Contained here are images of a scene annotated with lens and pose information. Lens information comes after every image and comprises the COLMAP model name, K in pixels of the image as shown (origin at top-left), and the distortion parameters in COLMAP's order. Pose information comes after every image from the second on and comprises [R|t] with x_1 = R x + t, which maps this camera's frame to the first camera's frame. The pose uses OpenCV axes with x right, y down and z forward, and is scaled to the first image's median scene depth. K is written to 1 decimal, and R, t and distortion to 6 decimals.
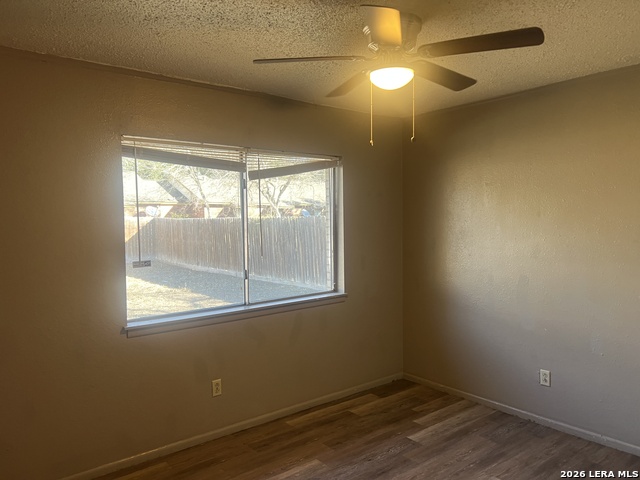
lens RADIAL K [[480.8, 0, 321.5], [0, 480.8, 240.0], [0, 0, 1]] dist [0.005633, -0.002545]
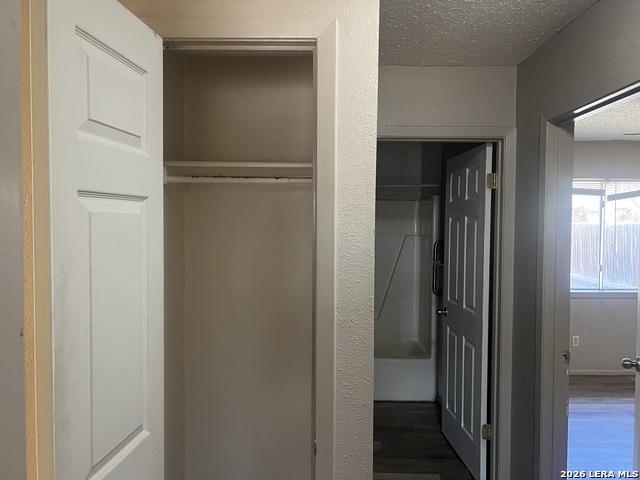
lens RADIAL K [[480.8, 0, 324.3], [0, 480.8, 240.0], [0, 0, 1]] dist [0.005633, -0.002545]
pose [[0.780819, 0.039889, -0.623482, 0.093834], [-0.042857, 0.999029, 0.010243, 0.014803], [0.623285, 0.018722, 0.781770, -0.672008]]
